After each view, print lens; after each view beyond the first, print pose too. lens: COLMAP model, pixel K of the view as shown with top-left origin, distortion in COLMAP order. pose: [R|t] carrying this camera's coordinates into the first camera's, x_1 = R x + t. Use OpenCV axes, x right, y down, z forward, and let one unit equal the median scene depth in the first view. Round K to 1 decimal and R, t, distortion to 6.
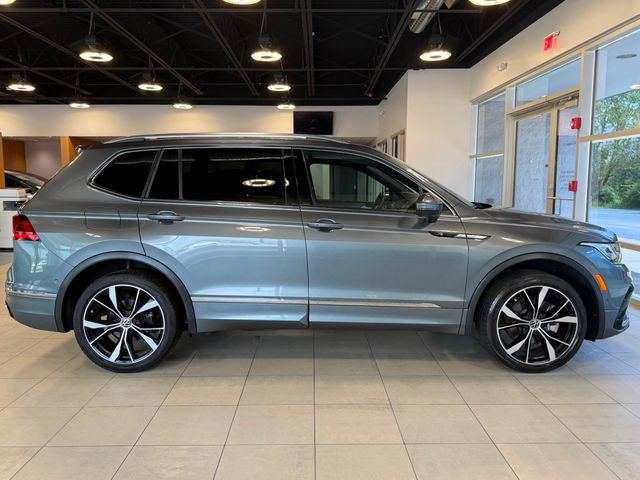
lens RADIAL K [[506.8, 0, 319.7], [0, 506.8, 241.1], [0, 0, 1]] dist [0.059563, -0.047159]
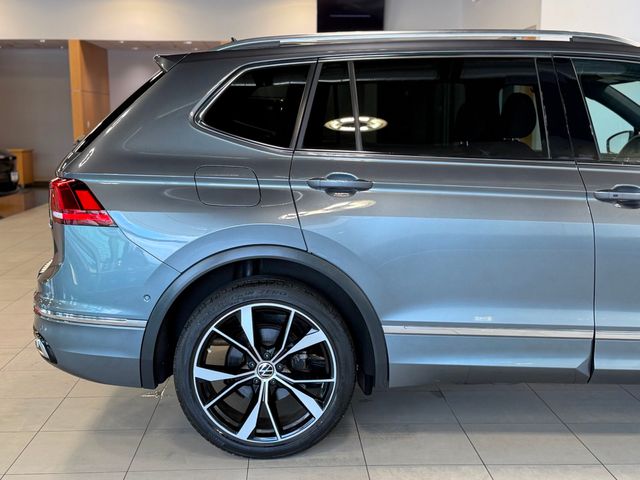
lens RADIAL K [[866.7, 0, 316.0], [0, 866.7, 249.3], [0, 0, 1]] dist [0.106376, 0.000000]
pose [[0.999805, -0.003185, 0.019475, -0.338158], [0.002581, 0.999517, 0.030982, -0.004060], [-0.019564, -0.030926, 0.999330, 0.043136]]
